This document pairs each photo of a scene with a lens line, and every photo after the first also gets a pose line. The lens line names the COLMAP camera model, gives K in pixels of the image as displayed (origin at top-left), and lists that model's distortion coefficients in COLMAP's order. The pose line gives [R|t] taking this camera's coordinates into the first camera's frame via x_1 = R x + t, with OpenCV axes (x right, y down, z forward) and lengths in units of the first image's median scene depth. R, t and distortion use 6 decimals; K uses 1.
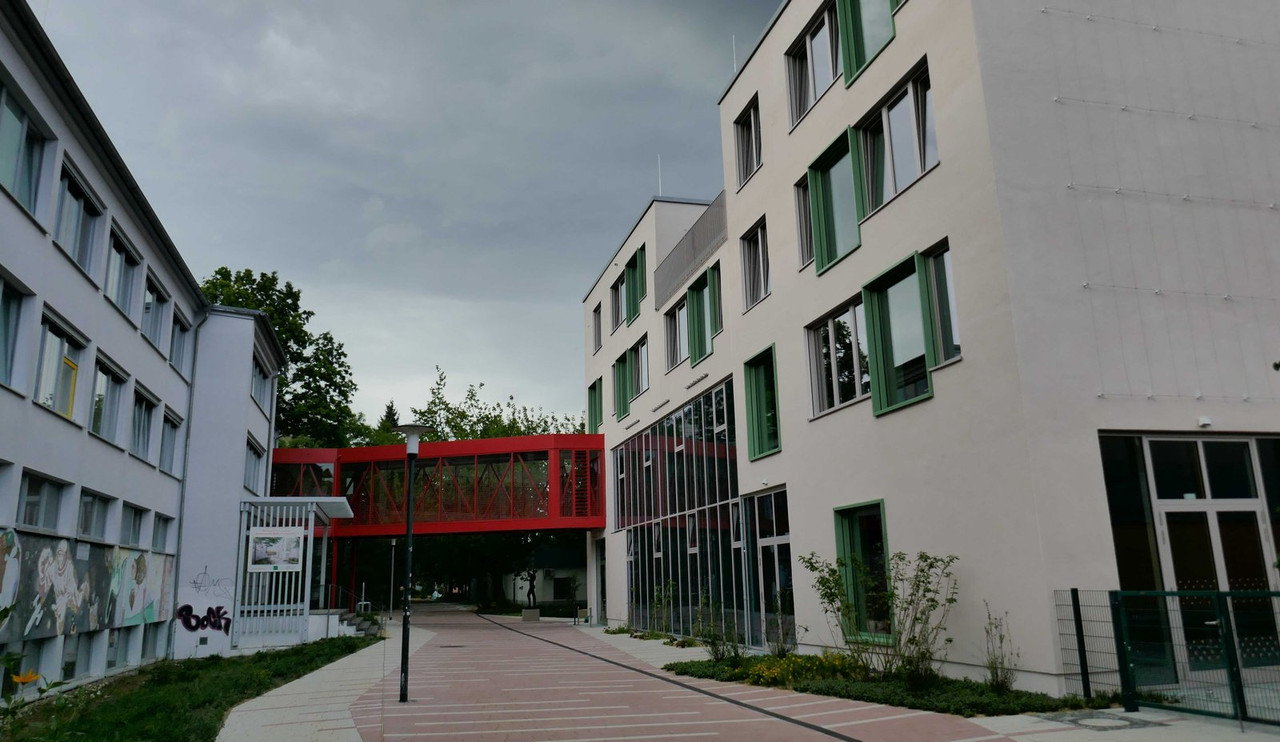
lens RADIAL K [[891.9, 0, 640.2], [0, 891.9, 370.0], [0, 0, 1]] dist [0.005388, 0.001338]
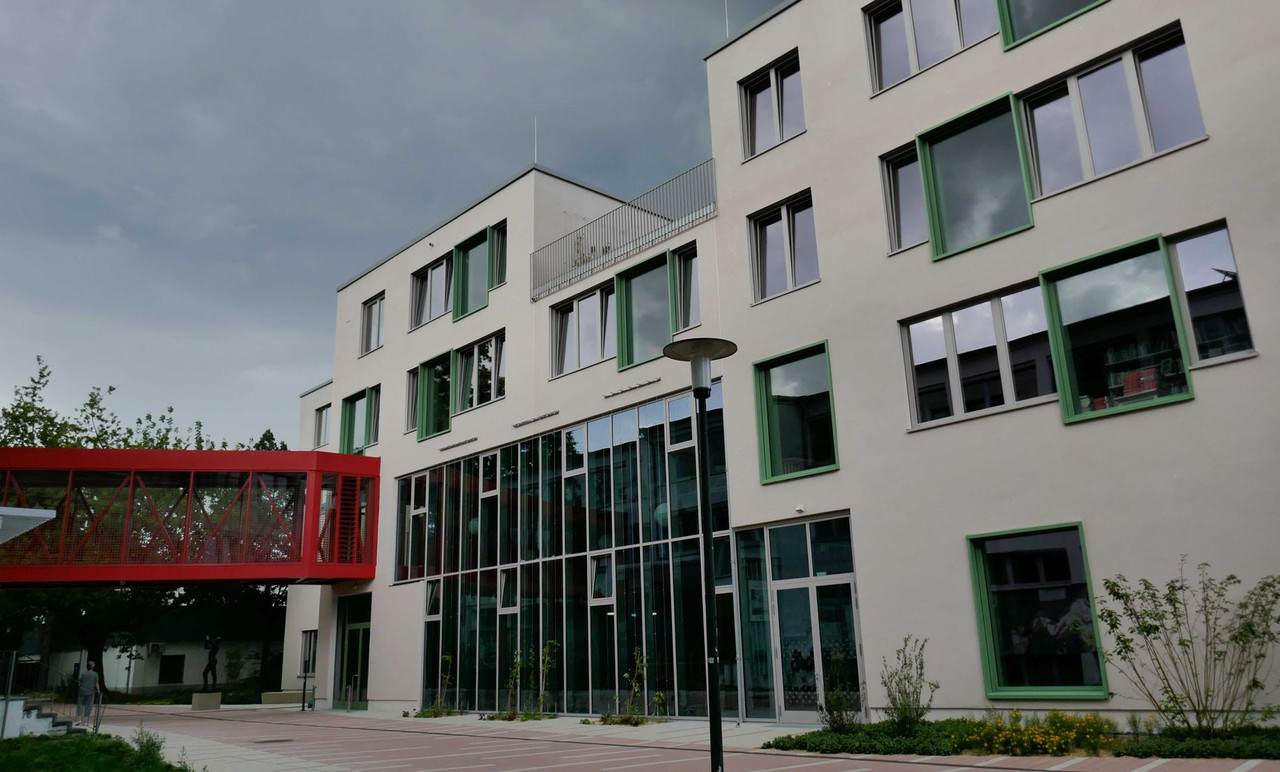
lens RADIAL K [[944.1, 0, 640.0], [0, 944.1, 384.7], [0, 0, 1]] dist [-0.013532, -0.001873]
pose [[0.883685, 0.117587, 0.453071, -0.227707], [-0.091119, 0.992630, -0.079900, 0.055724], [-0.459127, 0.029323, 0.887886, 0.175941]]
